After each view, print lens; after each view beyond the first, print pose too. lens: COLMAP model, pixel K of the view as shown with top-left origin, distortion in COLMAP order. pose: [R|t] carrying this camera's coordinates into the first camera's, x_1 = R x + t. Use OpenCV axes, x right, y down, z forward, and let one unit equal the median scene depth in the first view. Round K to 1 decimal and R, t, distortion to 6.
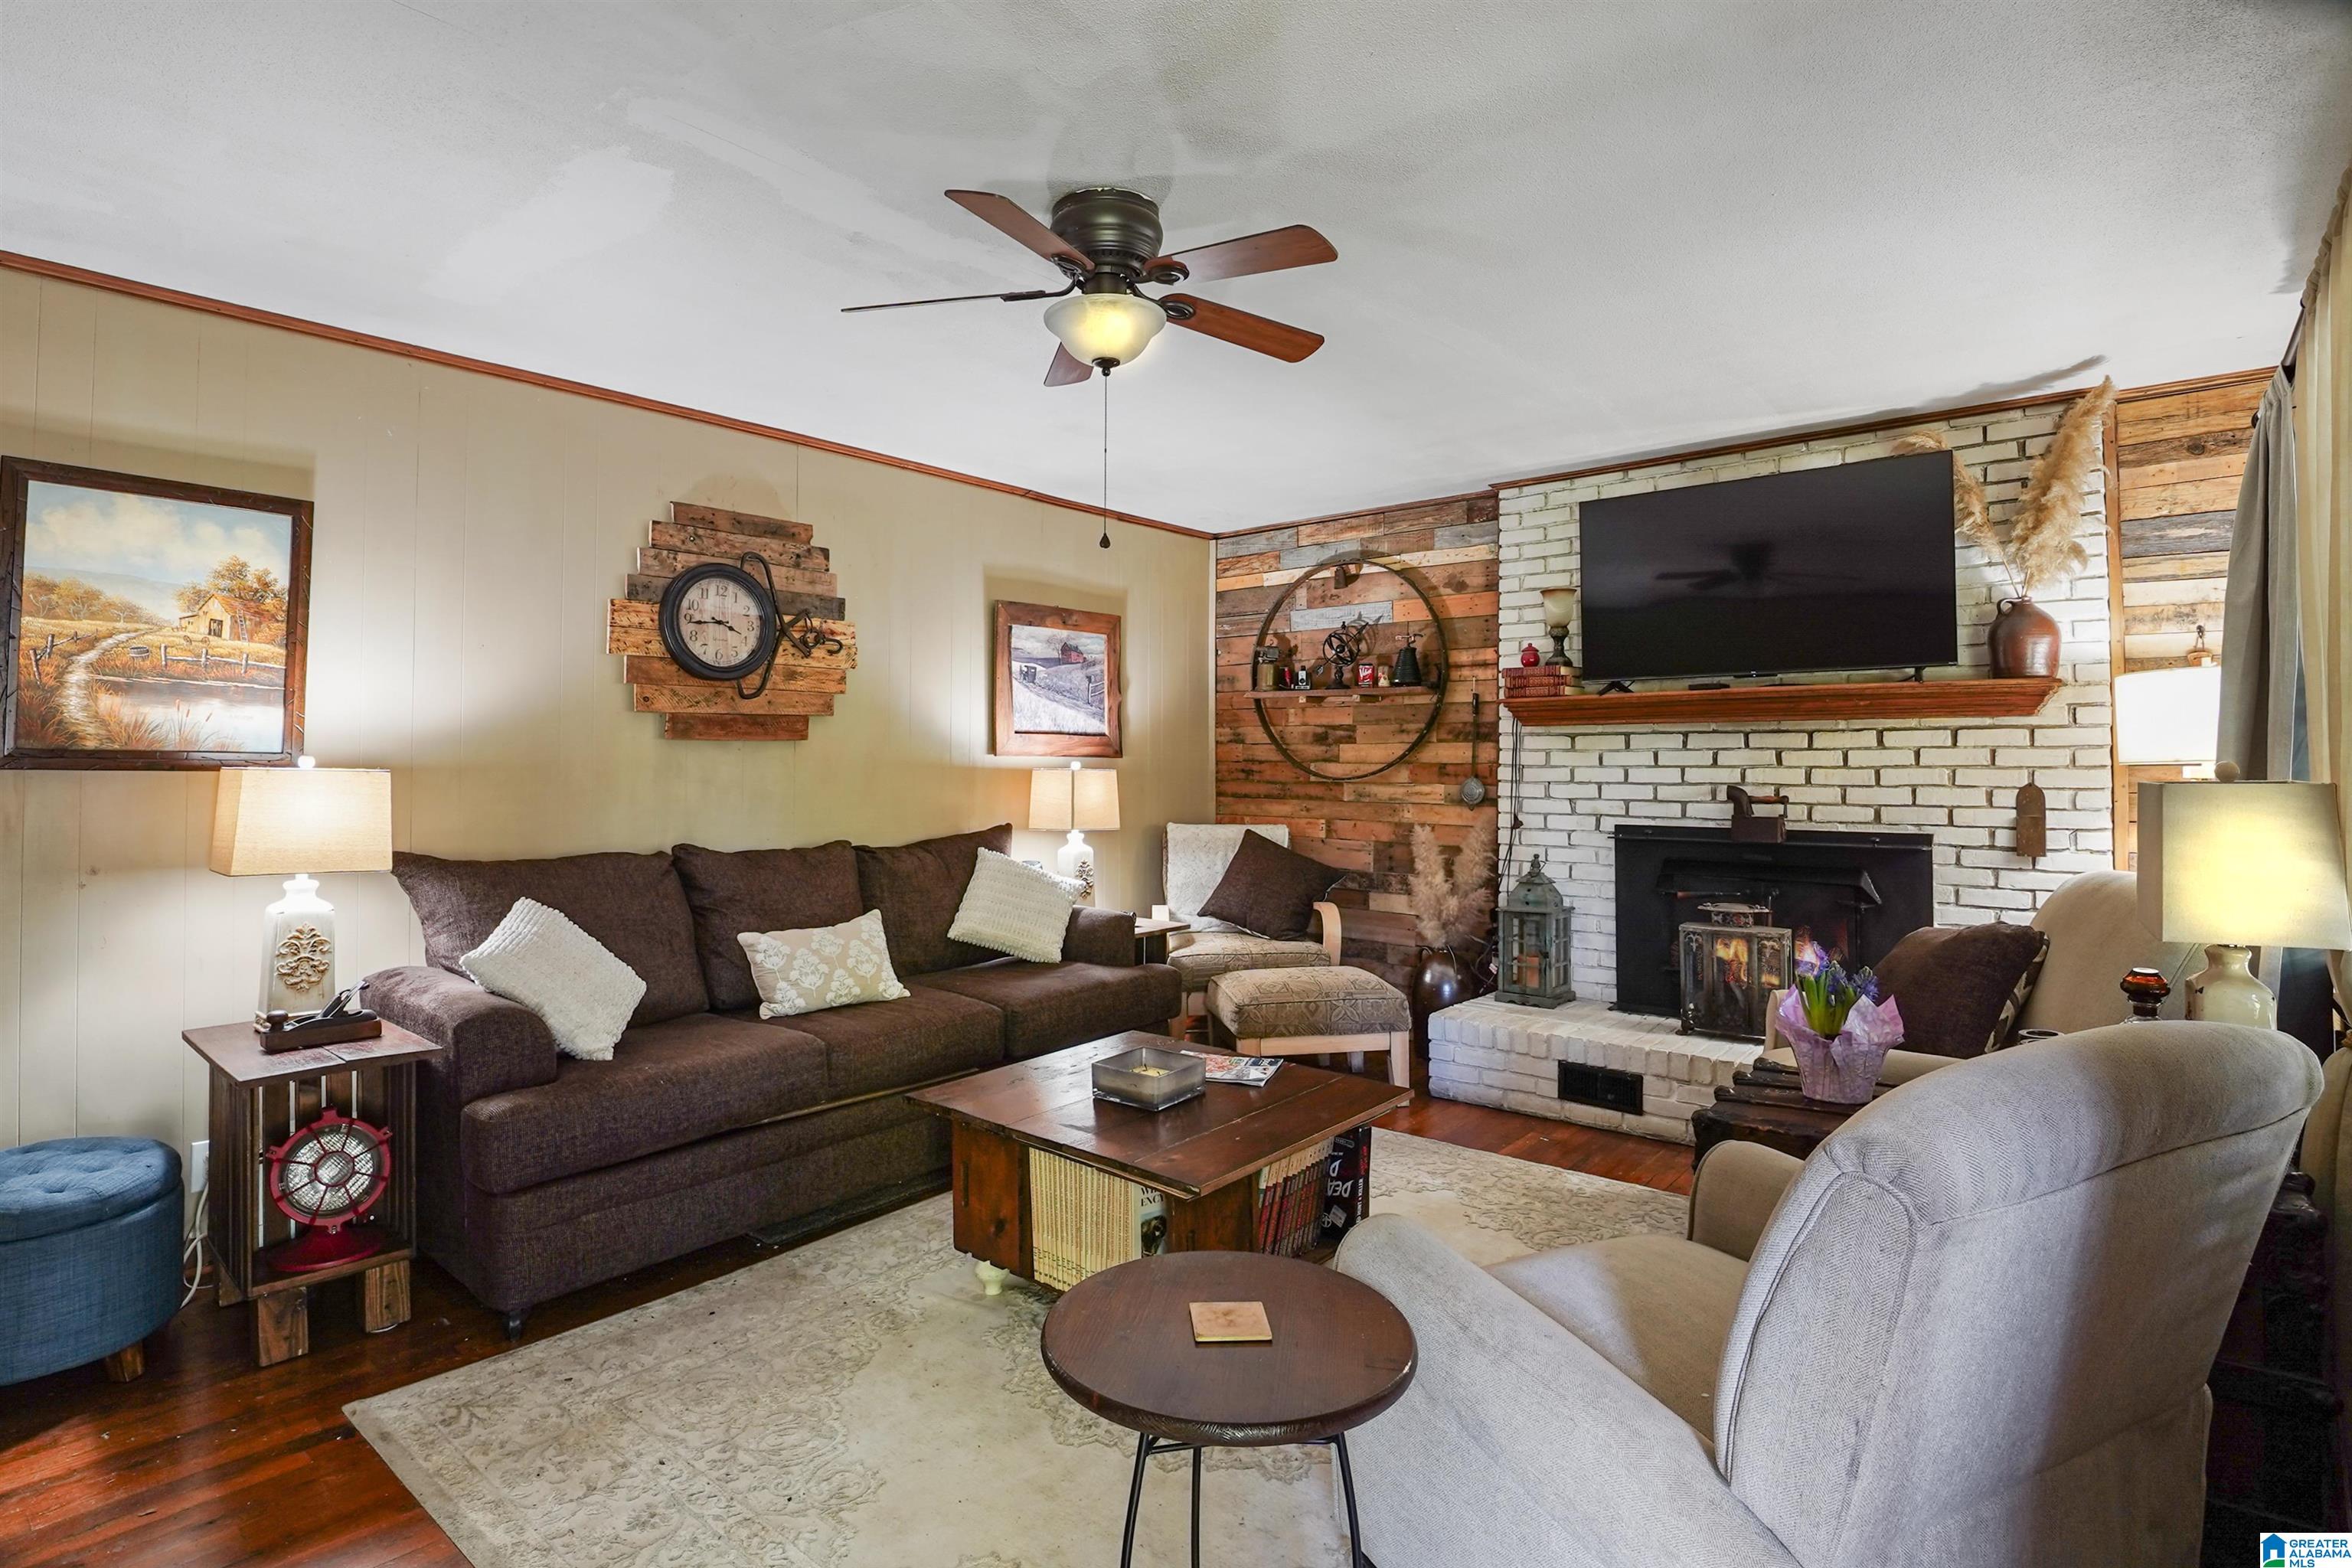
lens RADIAL K [[1157.9, 0, 1150.9], [0, 1157.9, 734.3], [0, 0, 1]] dist [-0.021755, -0.003360]
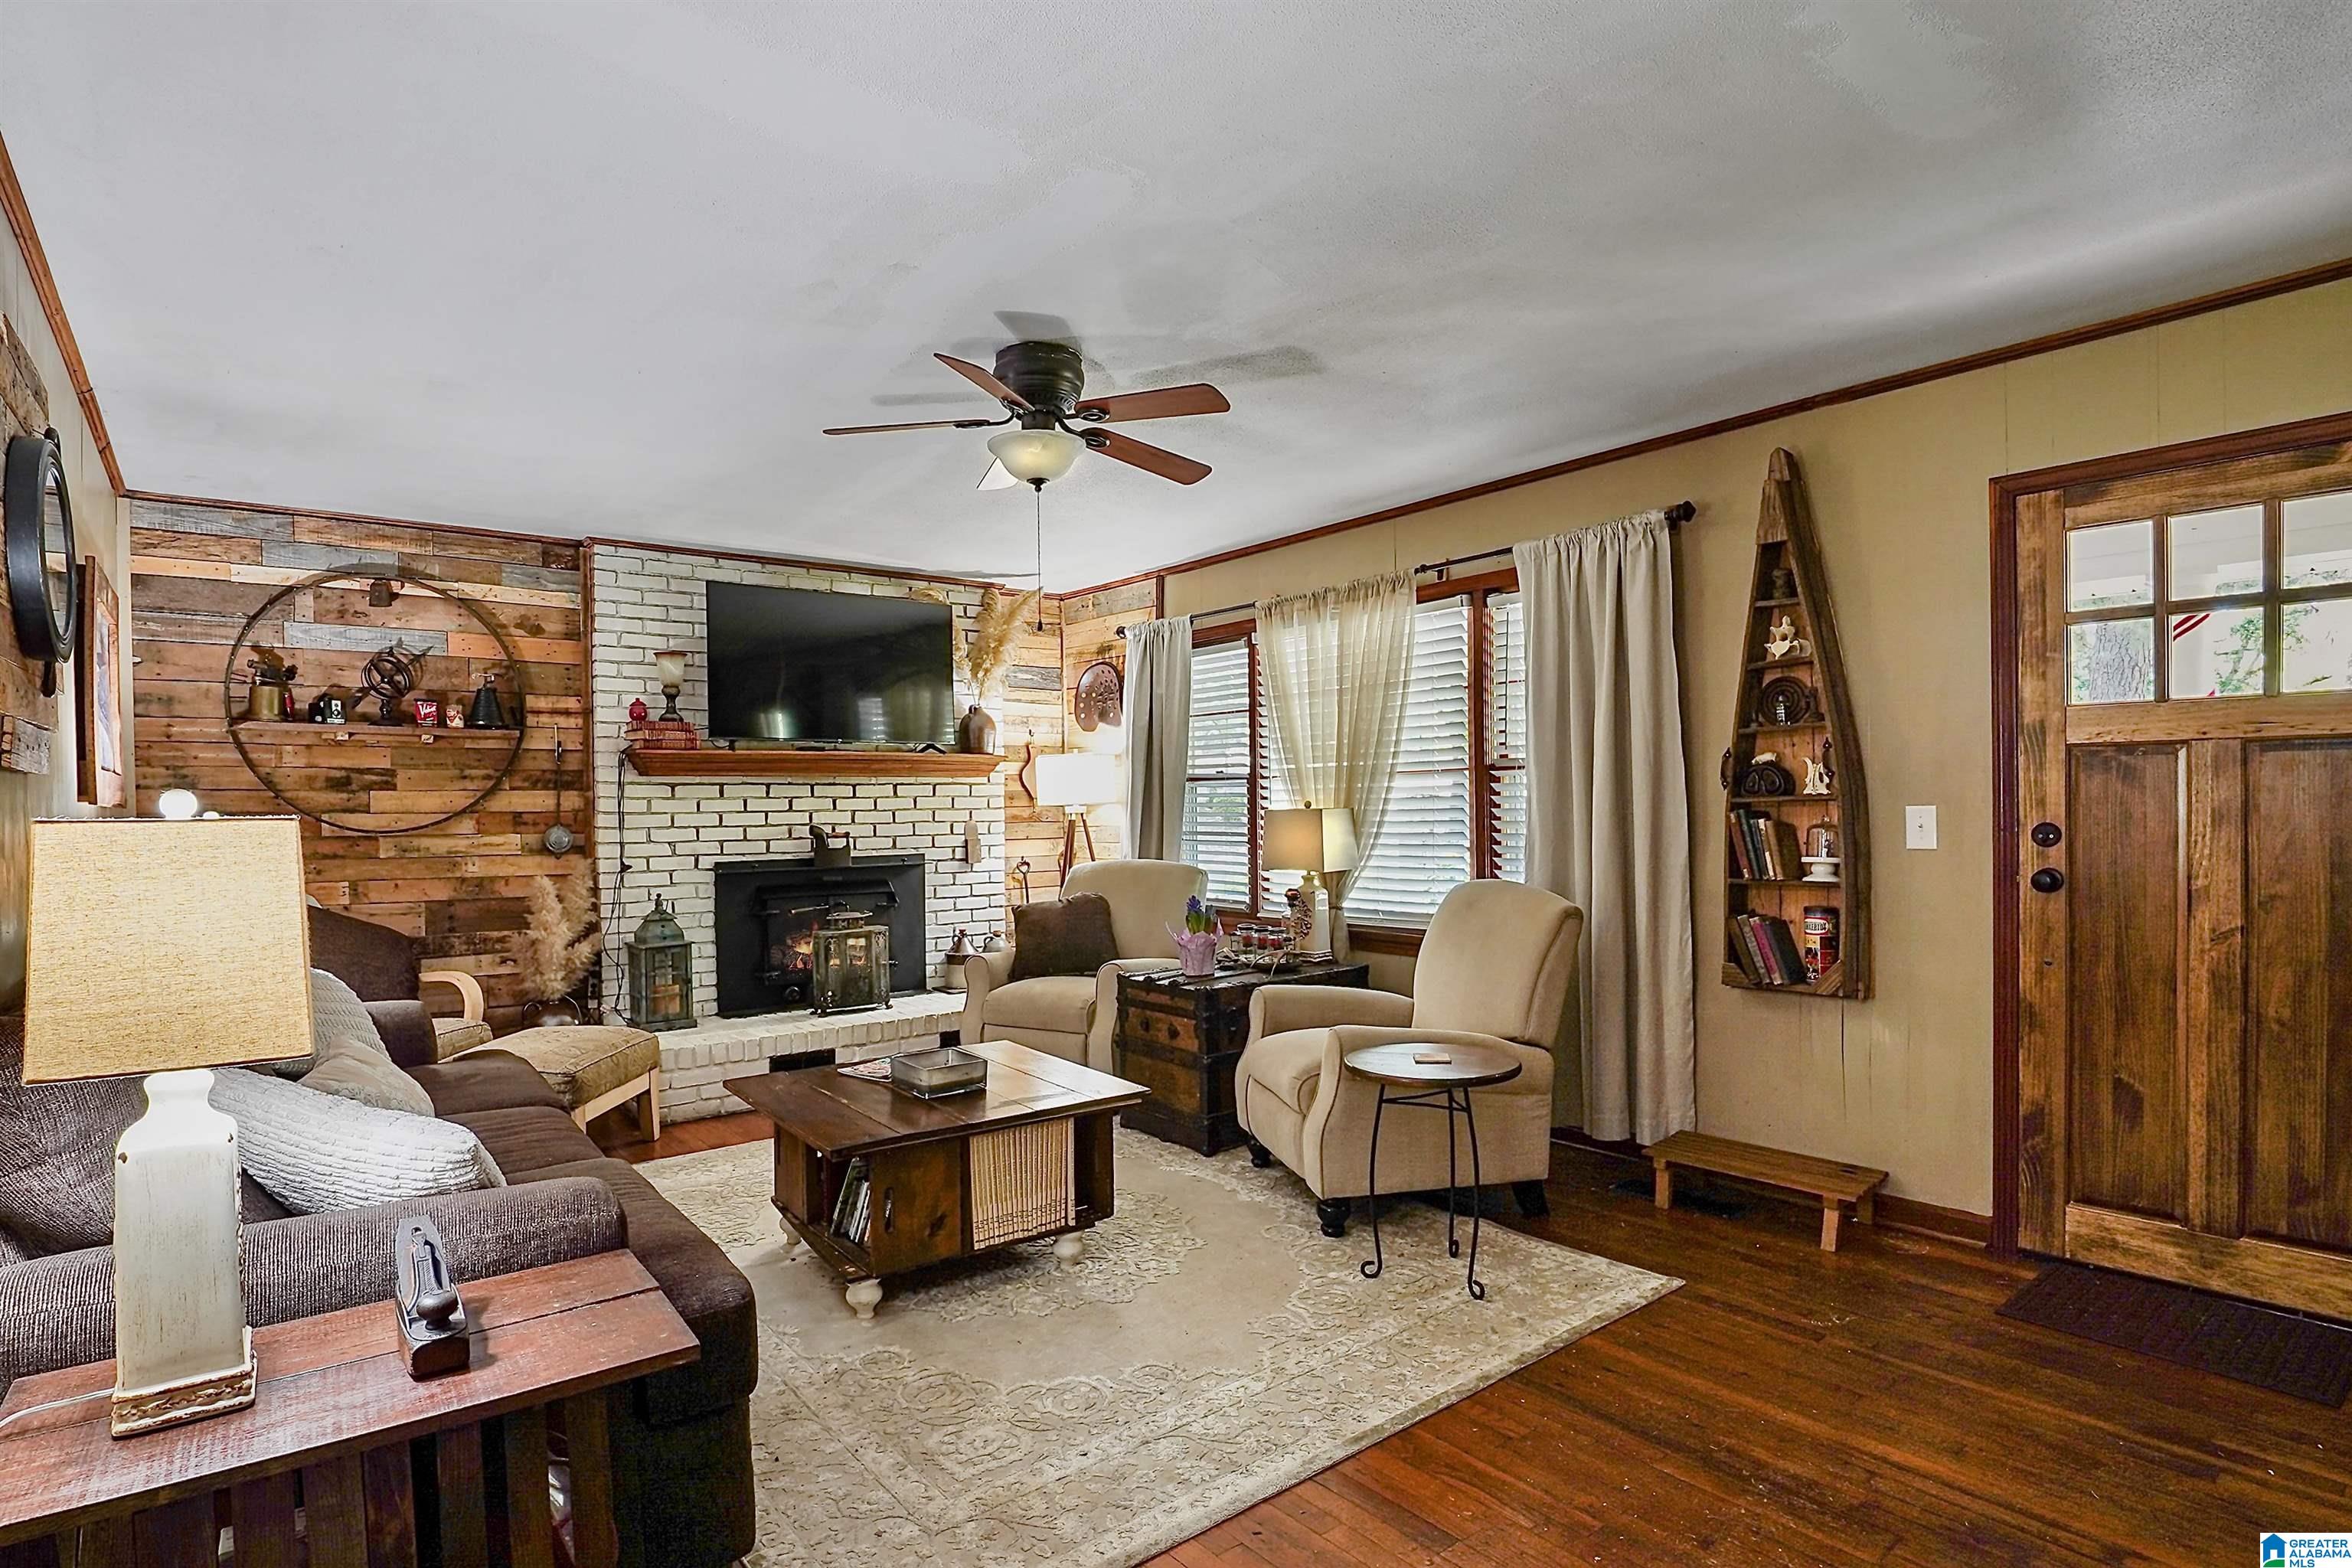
lens RADIAL K [[1157.9, 0, 1171.2], [0, 1157.9, 819.1], [0, 0, 1]] dist [-0.021755, -0.003360]
pose [[0.199837, -0.013291, 0.979739, -0.688445], [-0.010210, 0.999825, 0.015646, 0.012658], [-0.979776, -0.013130, 0.199666, 0.337495]]
